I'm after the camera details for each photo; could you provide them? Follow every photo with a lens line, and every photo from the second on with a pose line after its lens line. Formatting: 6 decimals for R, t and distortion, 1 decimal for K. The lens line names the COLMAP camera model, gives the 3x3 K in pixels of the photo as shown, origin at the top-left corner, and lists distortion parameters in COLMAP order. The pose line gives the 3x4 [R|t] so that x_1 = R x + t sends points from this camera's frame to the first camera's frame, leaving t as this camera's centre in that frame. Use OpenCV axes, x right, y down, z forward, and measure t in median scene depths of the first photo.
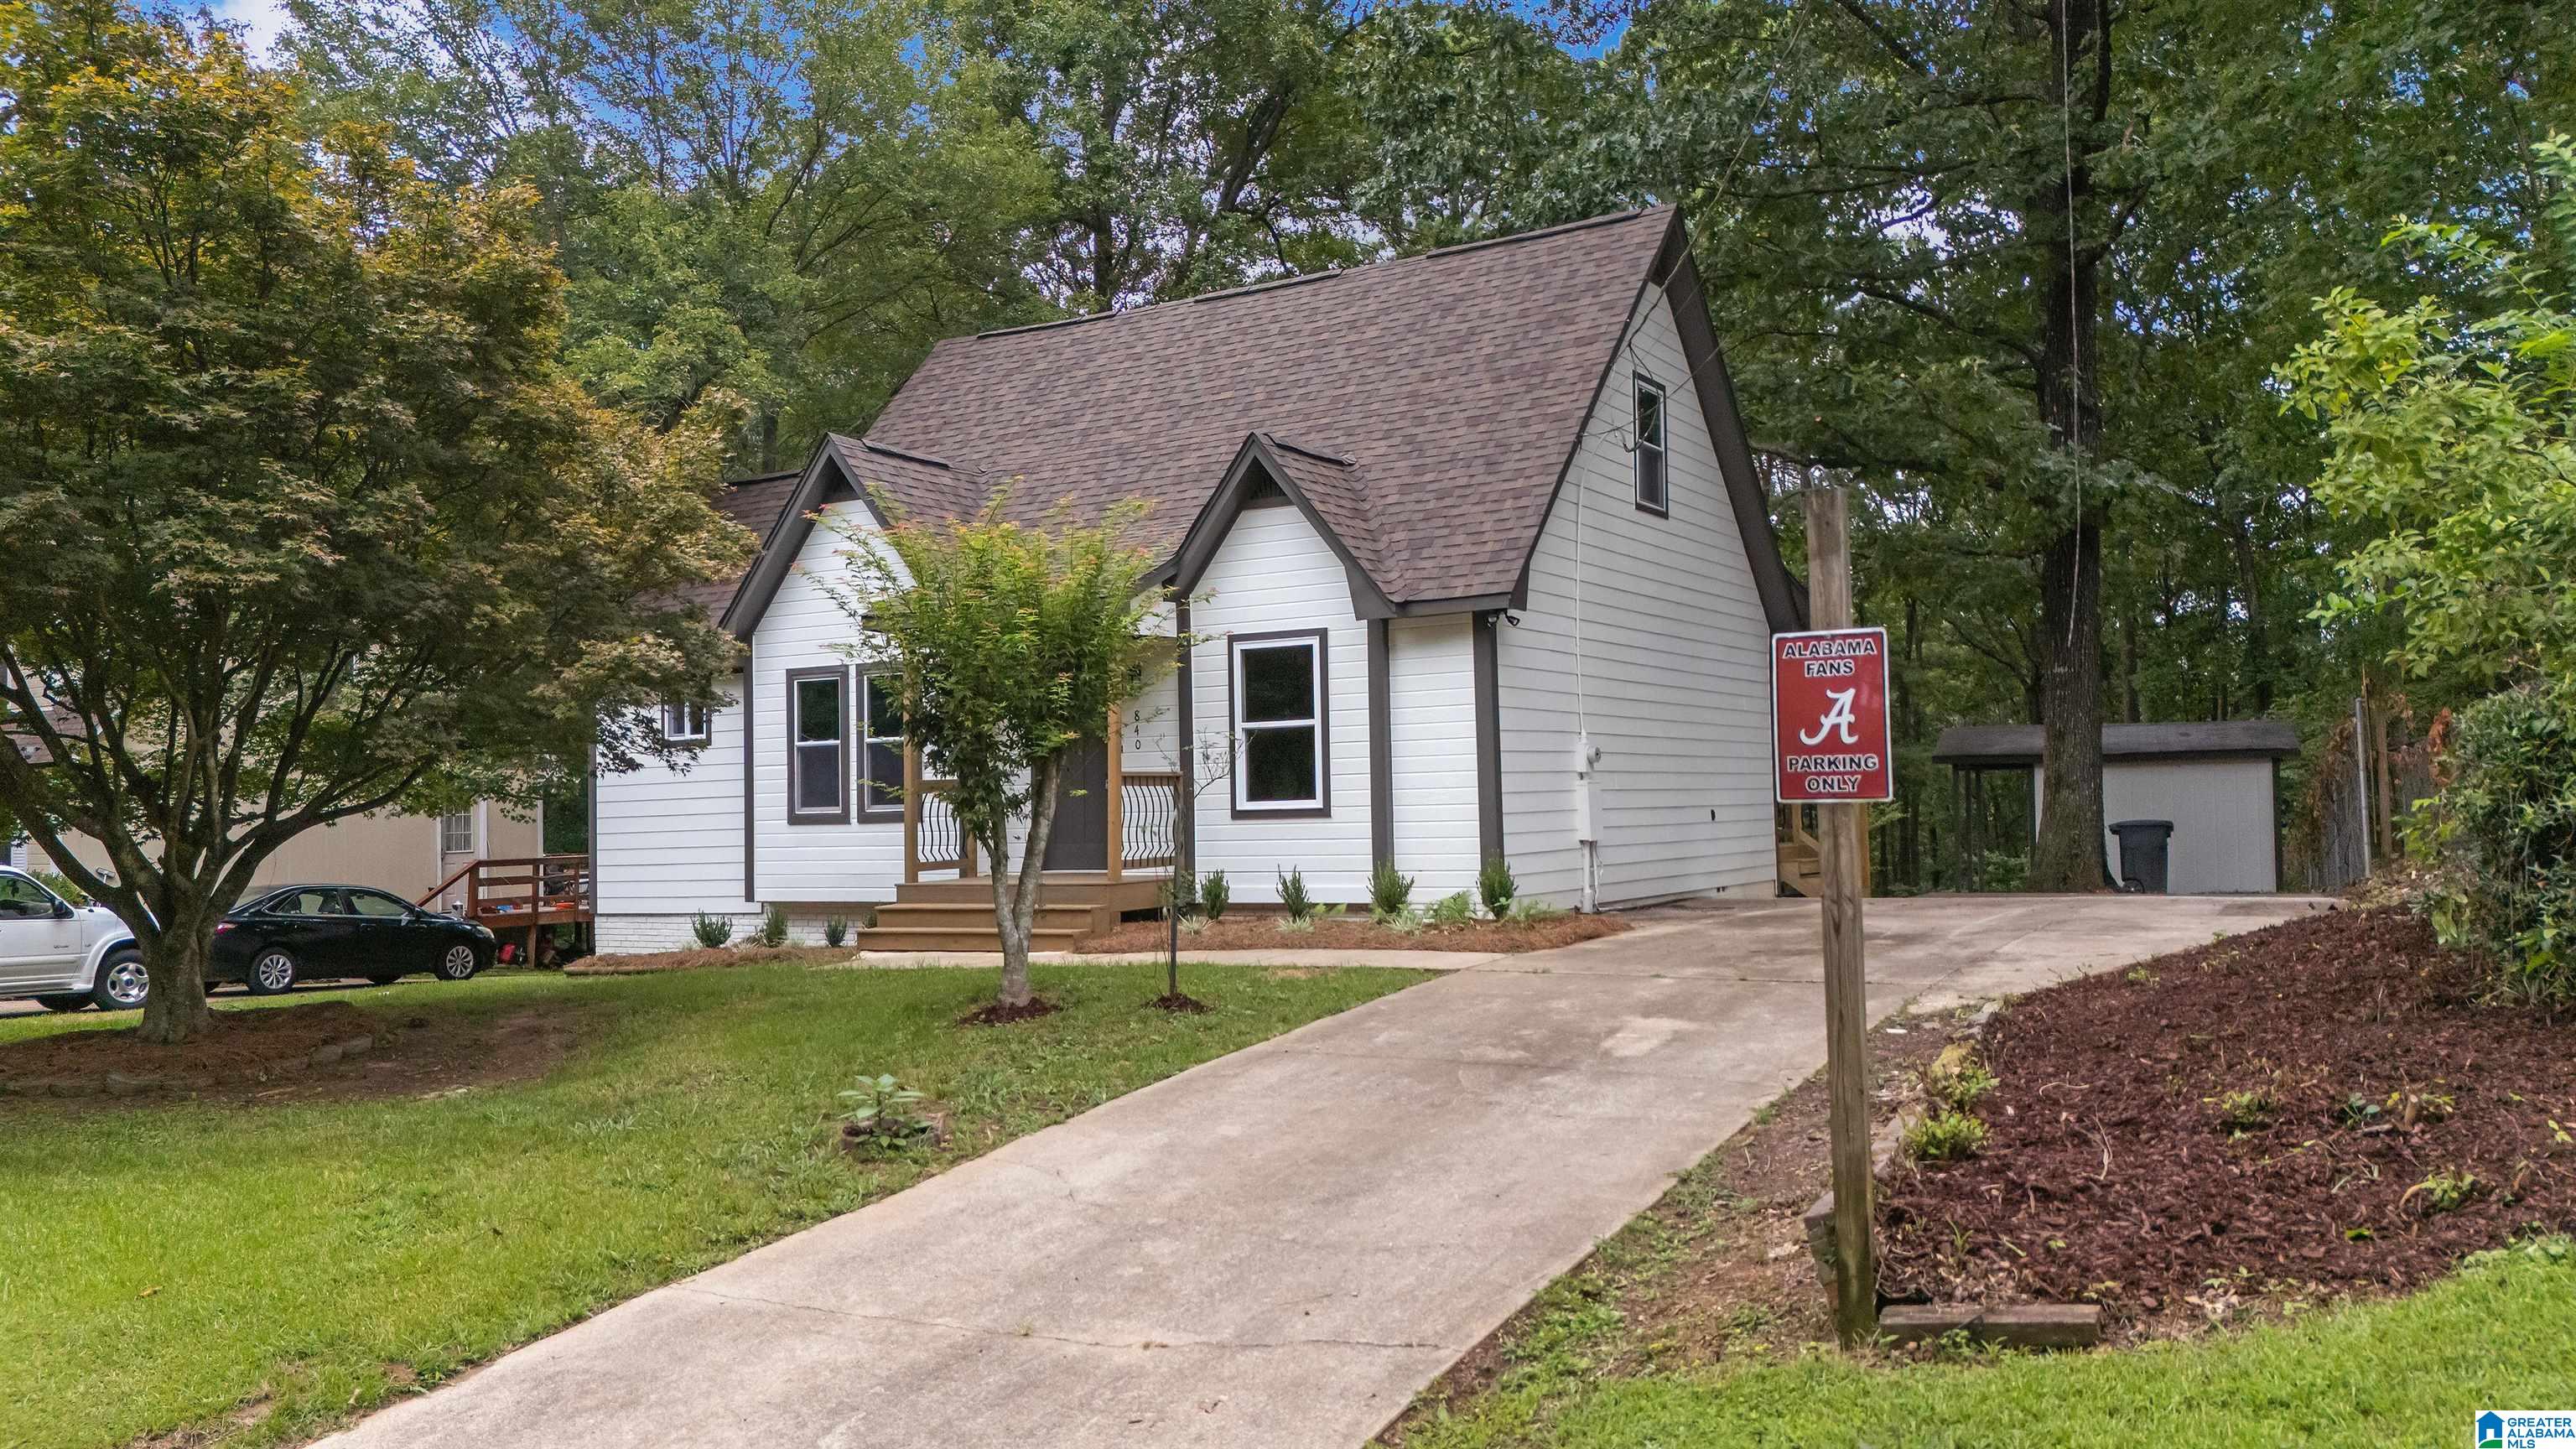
lens RADIAL K [[1868.7, 0, 1288.0], [0, 1868.7, 724.5], [0, 0, 1]] dist [-0.006112, -0.002231]
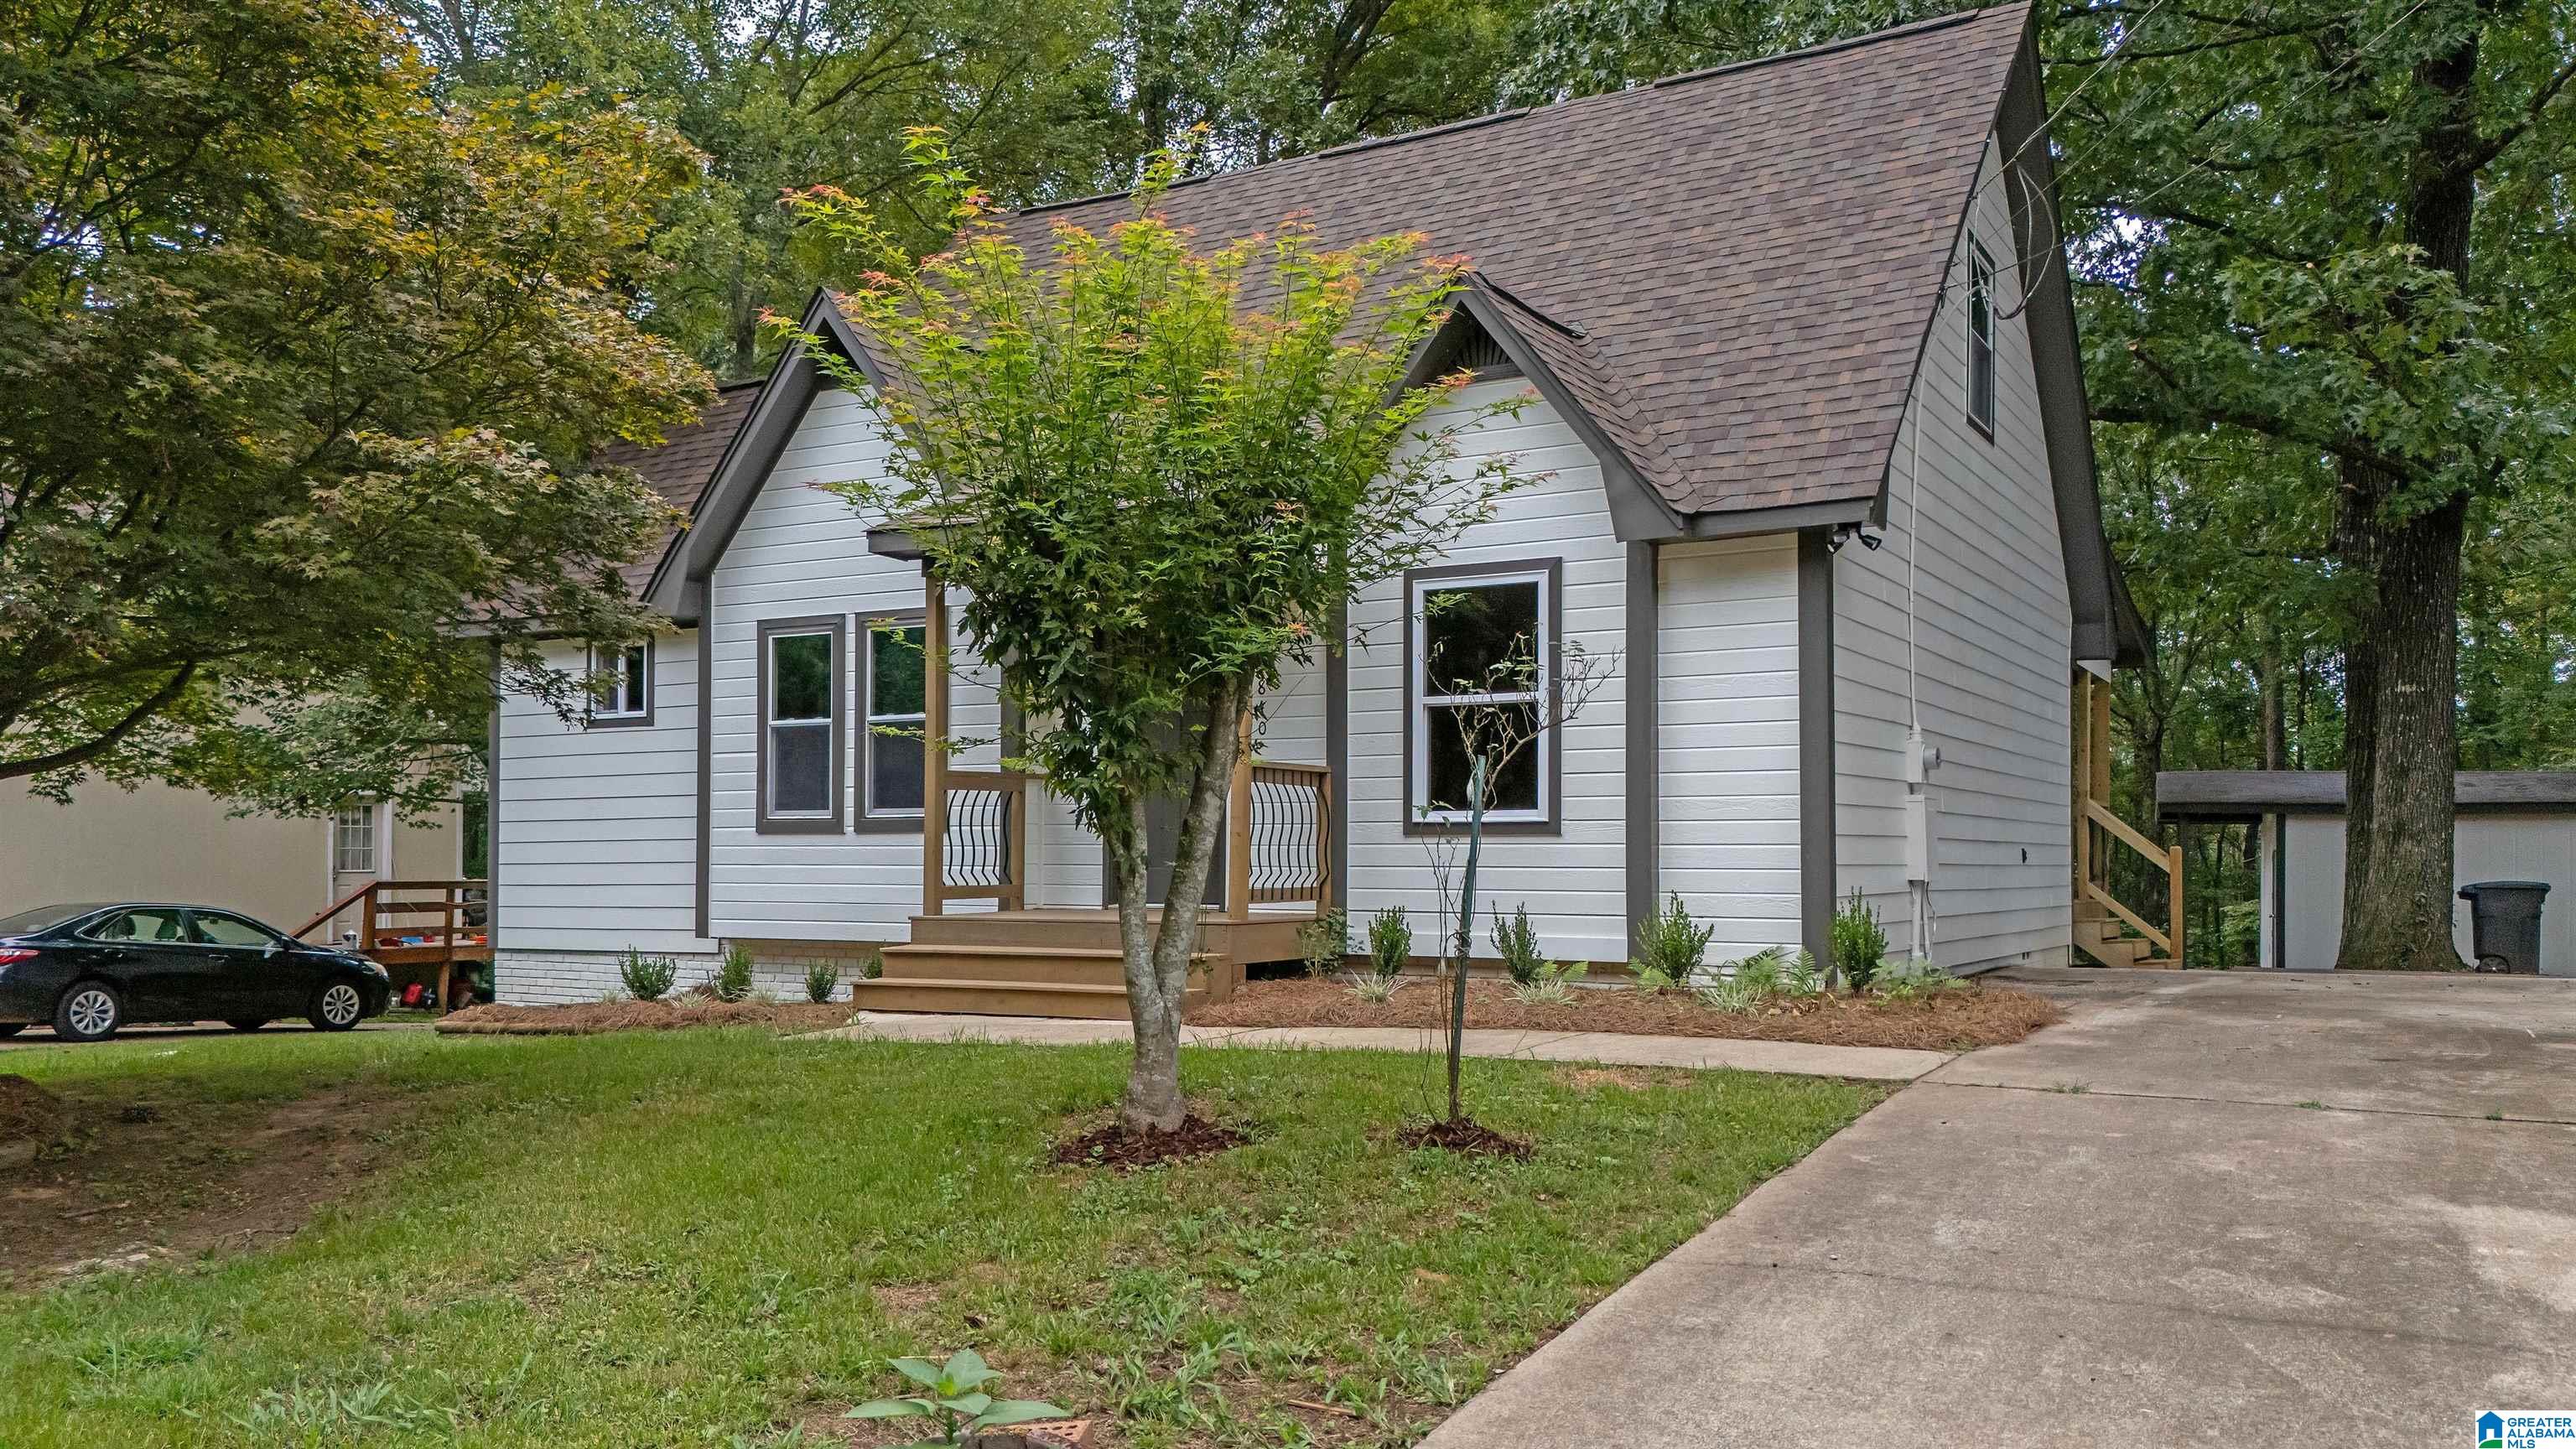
lens RADIAL K [[1942.2, 0, 1397.8], [0, 1942.2, 865.2], [0, 0, 1]] dist [-0.006897, 0.001479]
pose [[0.998111, 0.028870, 0.054227, -0.067690], [-0.031350, 0.998475, 0.045450, 0.027463], [-0.052832, -0.047065, 0.997494, 0.266409]]
